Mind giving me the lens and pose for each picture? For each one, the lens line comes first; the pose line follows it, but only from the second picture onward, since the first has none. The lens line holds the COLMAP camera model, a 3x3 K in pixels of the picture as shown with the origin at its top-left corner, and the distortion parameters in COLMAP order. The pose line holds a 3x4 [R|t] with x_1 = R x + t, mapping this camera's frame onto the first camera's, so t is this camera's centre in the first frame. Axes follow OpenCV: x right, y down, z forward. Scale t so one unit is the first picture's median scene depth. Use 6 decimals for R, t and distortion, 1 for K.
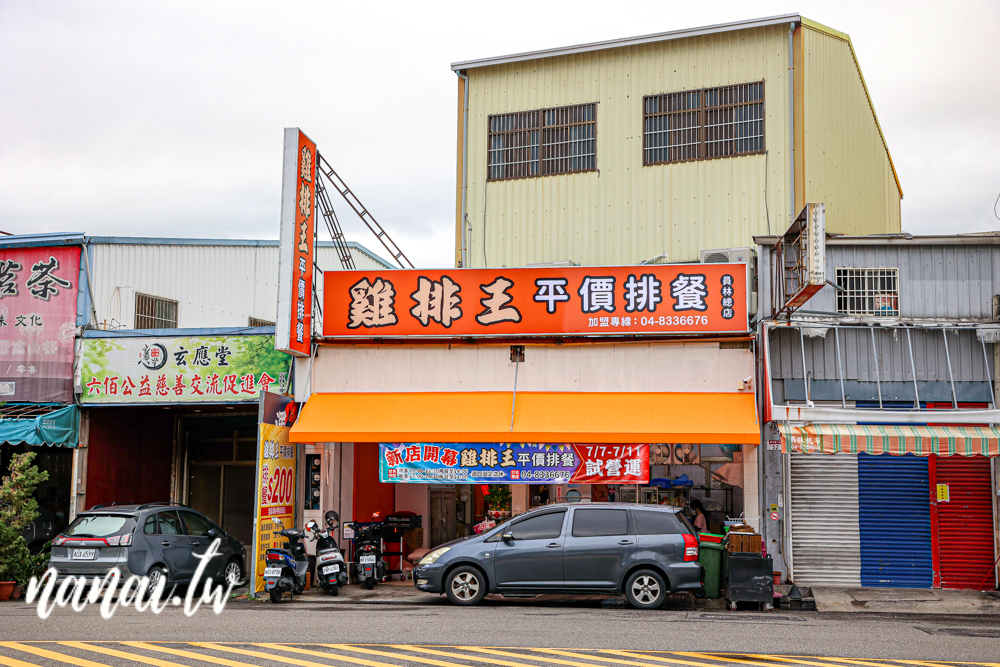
lens RADIAL K [[1400.2, 0, 499.6], [0, 1400.2, 331.4], [0, 0, 1]] dist [0.131308, 0.000000]
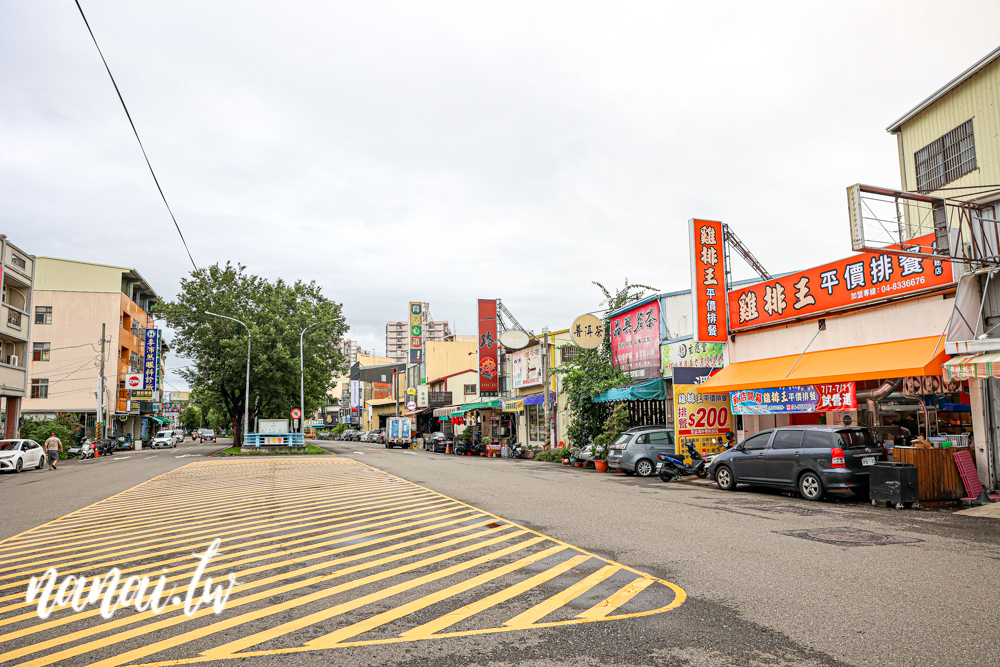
lens RADIAL K [[710.8, 0, 500.7], [0, 710.8, 334.1], [0, 0, 1]] dist [-0.011467, -0.000325]
pose [[0.450222, -0.127882, -0.883712, 0.536186], [0.124781, 0.988991, -0.079545, 0.043925], [0.884155, -0.074457, 0.461223, 0.360348]]
